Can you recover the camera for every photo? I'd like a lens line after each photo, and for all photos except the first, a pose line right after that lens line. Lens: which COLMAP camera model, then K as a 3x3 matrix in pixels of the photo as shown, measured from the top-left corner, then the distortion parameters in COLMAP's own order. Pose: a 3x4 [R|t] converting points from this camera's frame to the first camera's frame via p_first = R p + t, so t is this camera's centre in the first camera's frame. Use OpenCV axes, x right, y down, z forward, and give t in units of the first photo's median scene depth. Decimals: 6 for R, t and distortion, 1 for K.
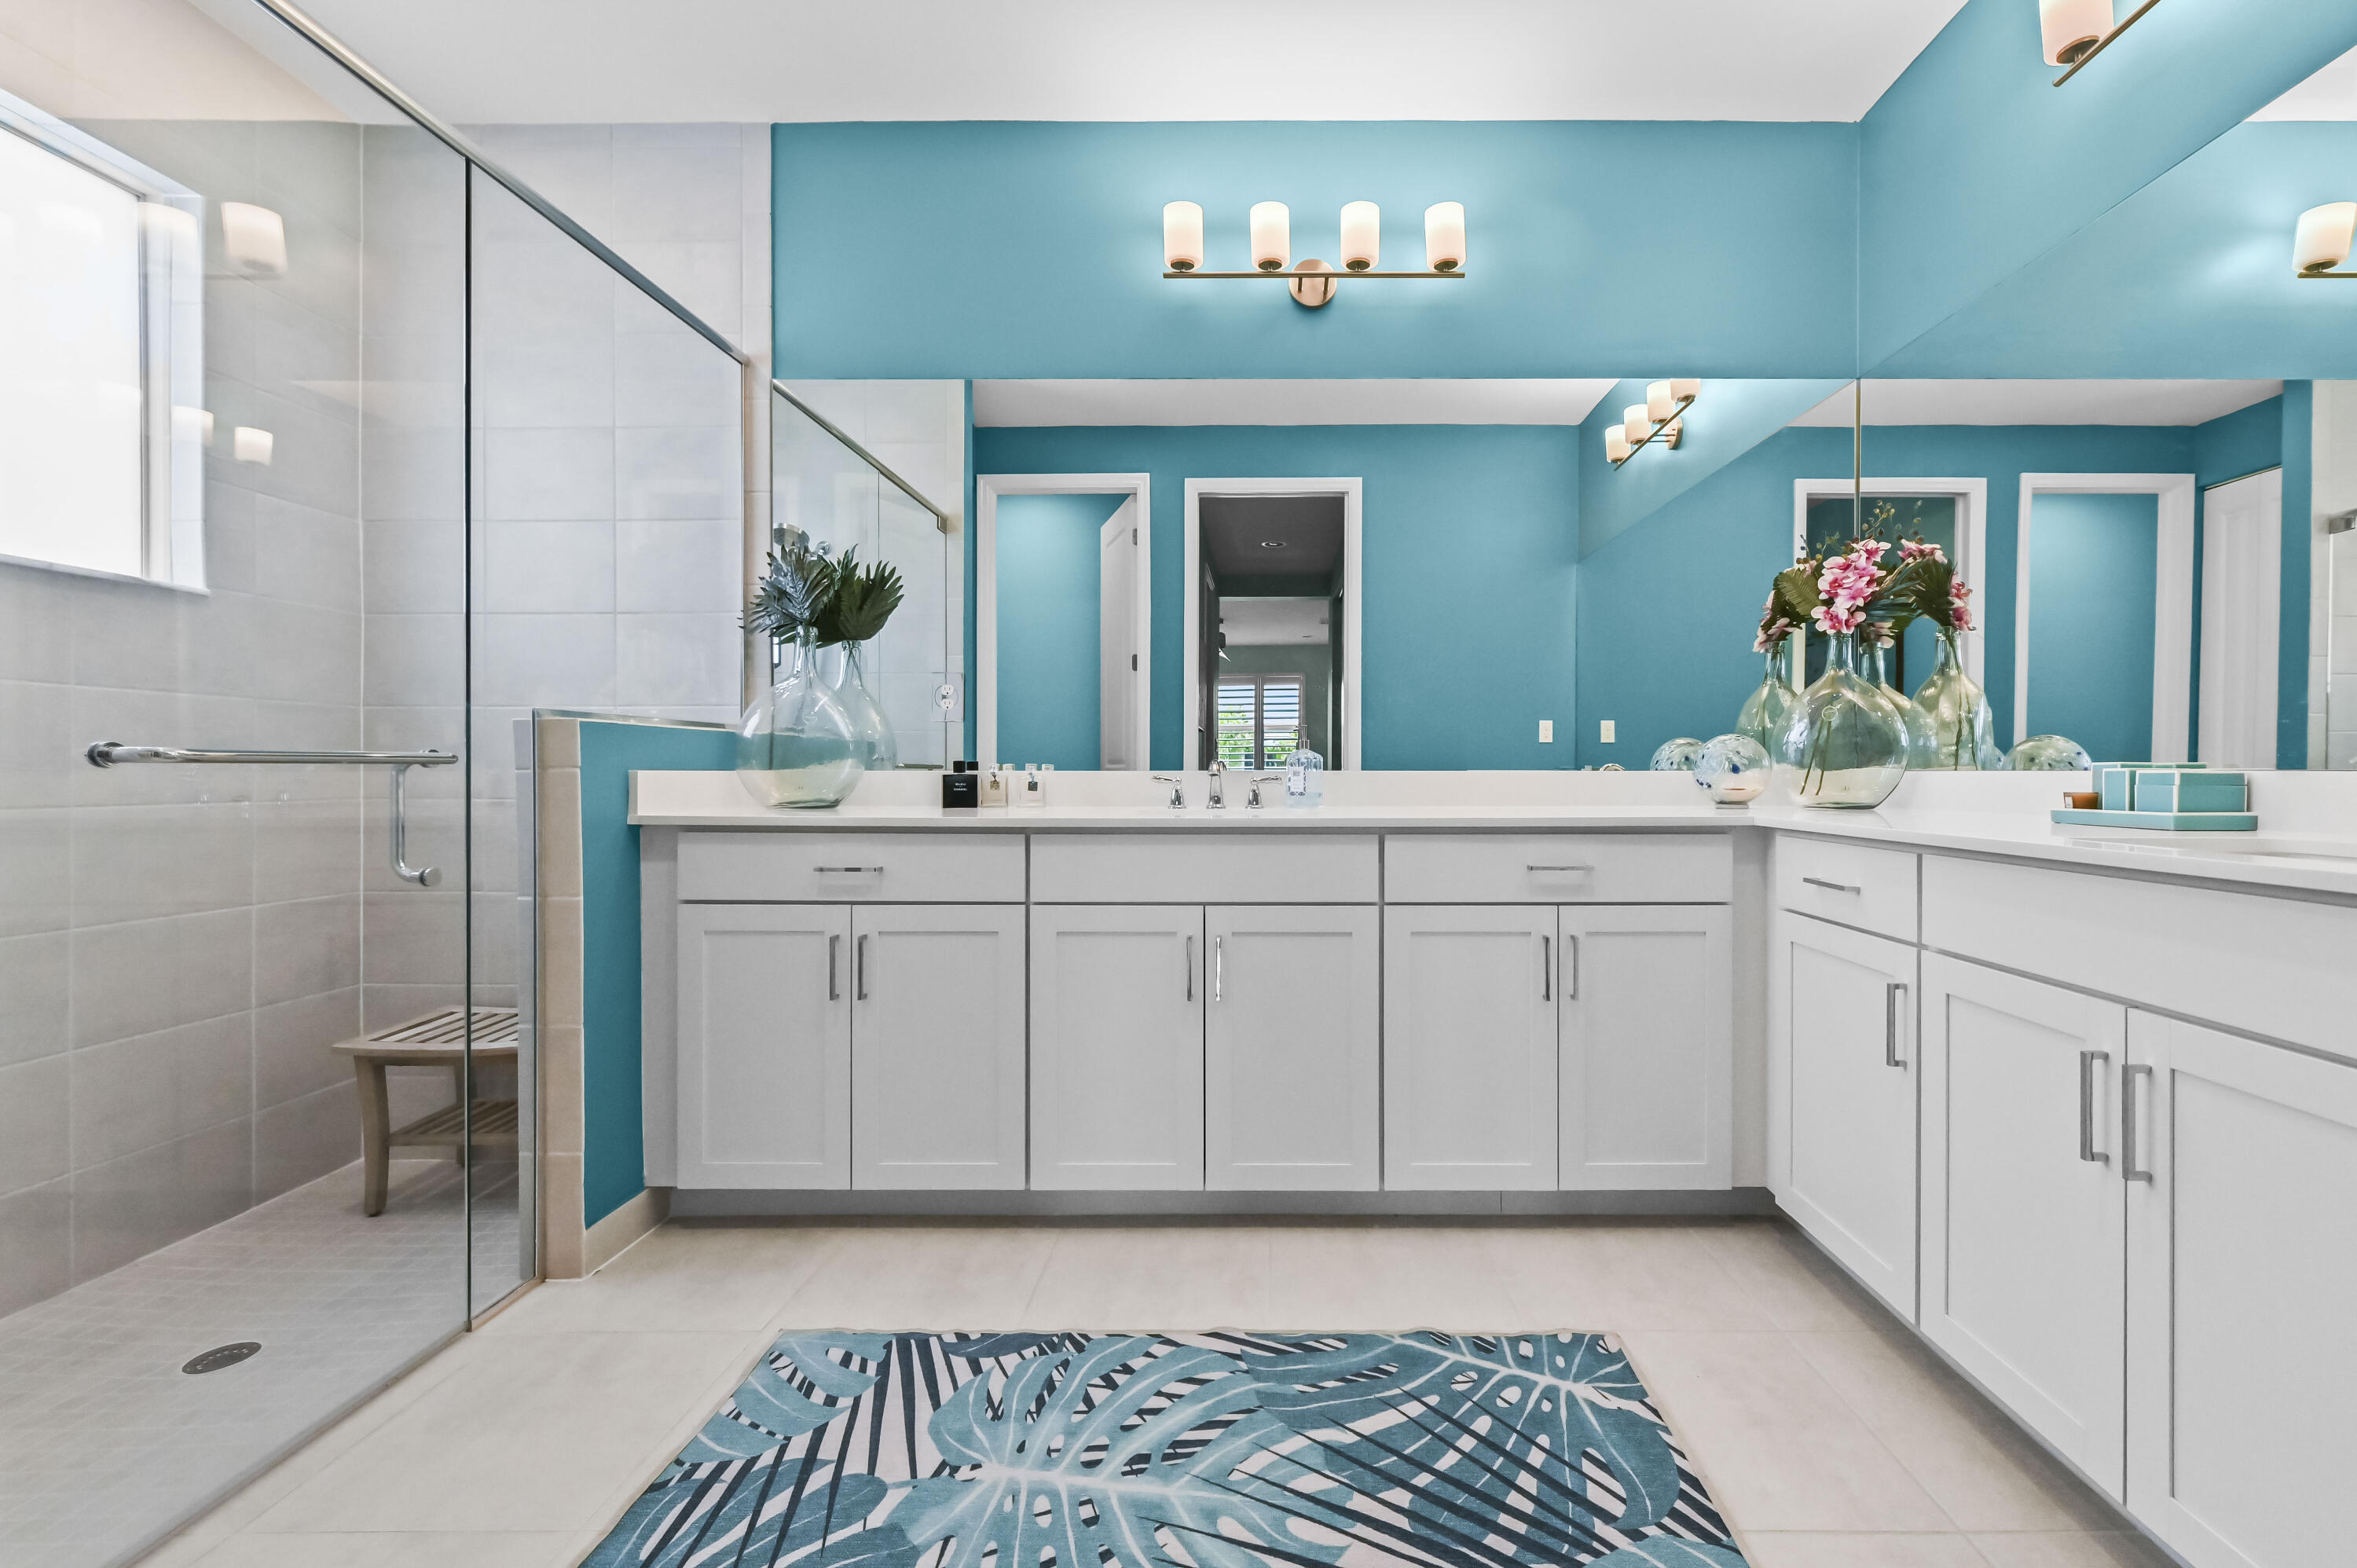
lens RADIAL K [[940.8, 0, 1229.1], [0, 940.8, 758.2], [0, 0, 1]] dist [0.004240, -0.001495]
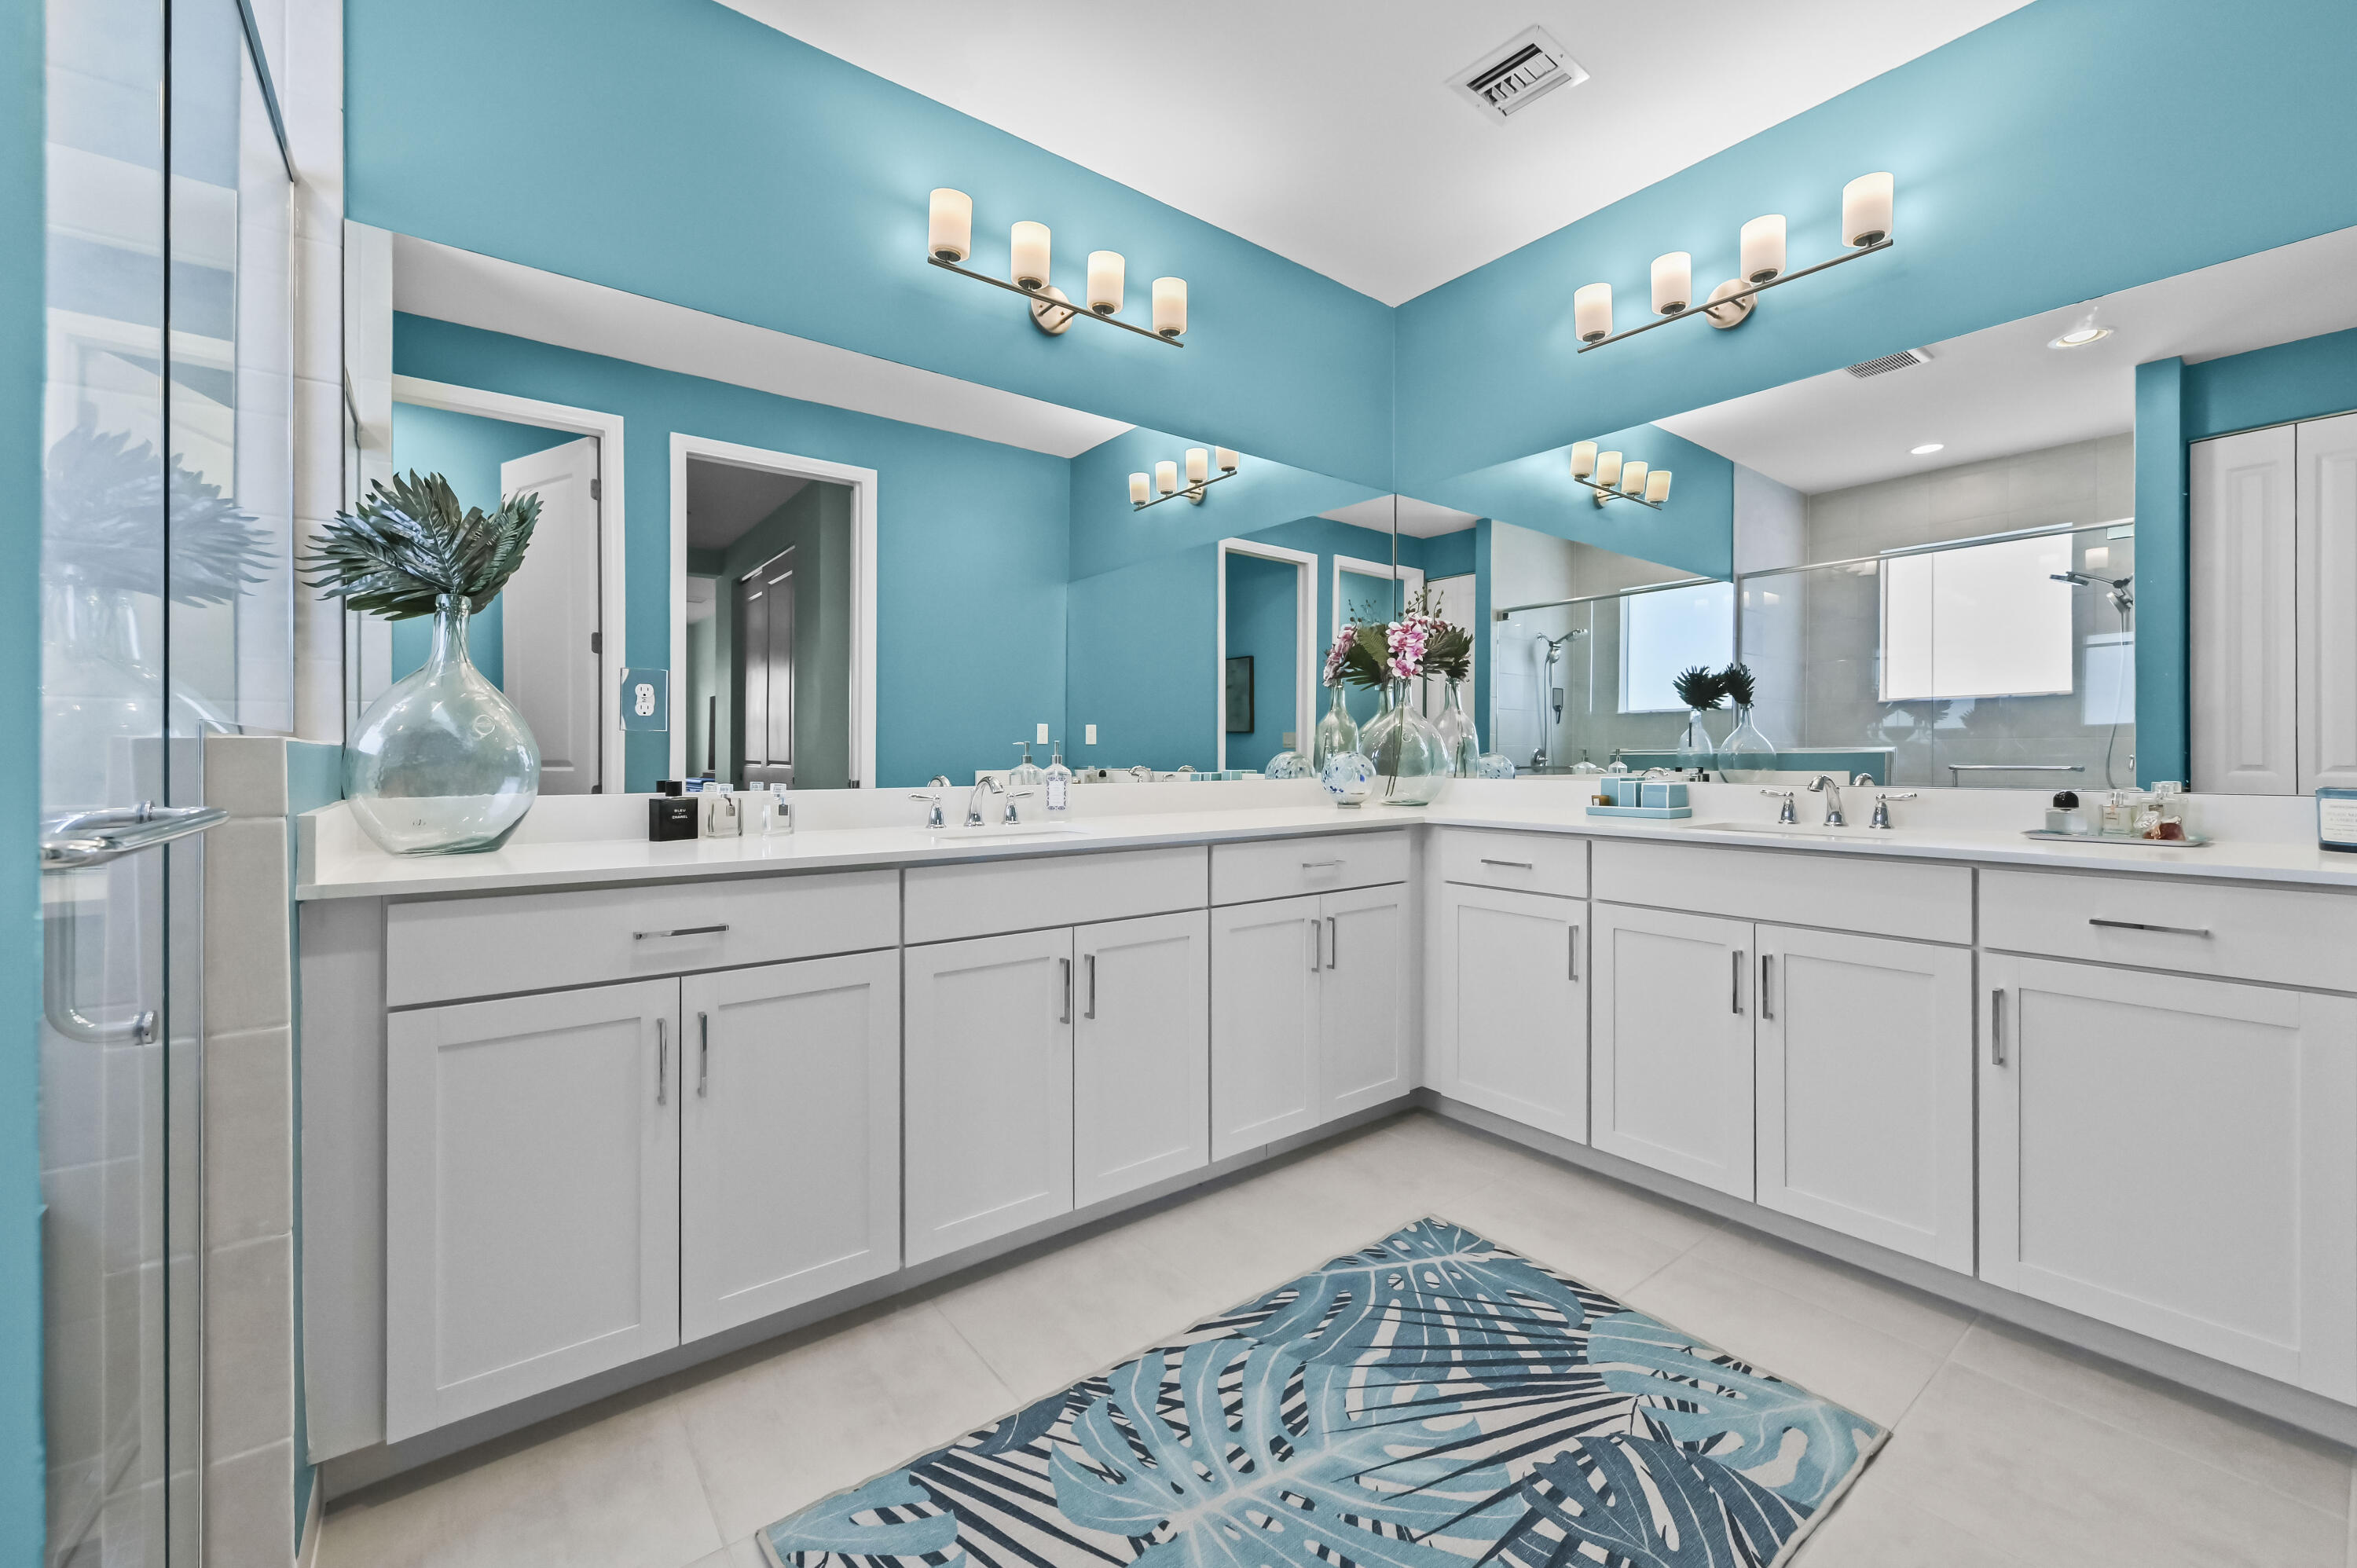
lens RADIAL K [[940.8, 0, 1152.3], [0, 940.8, 743.4], [0, 0, 1]] dist [0.004240, -0.001495]
pose [[0.794029, 0.006091, 0.607849, -0.575164], [-0.004460, 0.999981, -0.004194, -0.035532], [-0.607863, 0.000620, 0.794042, 0.151148]]
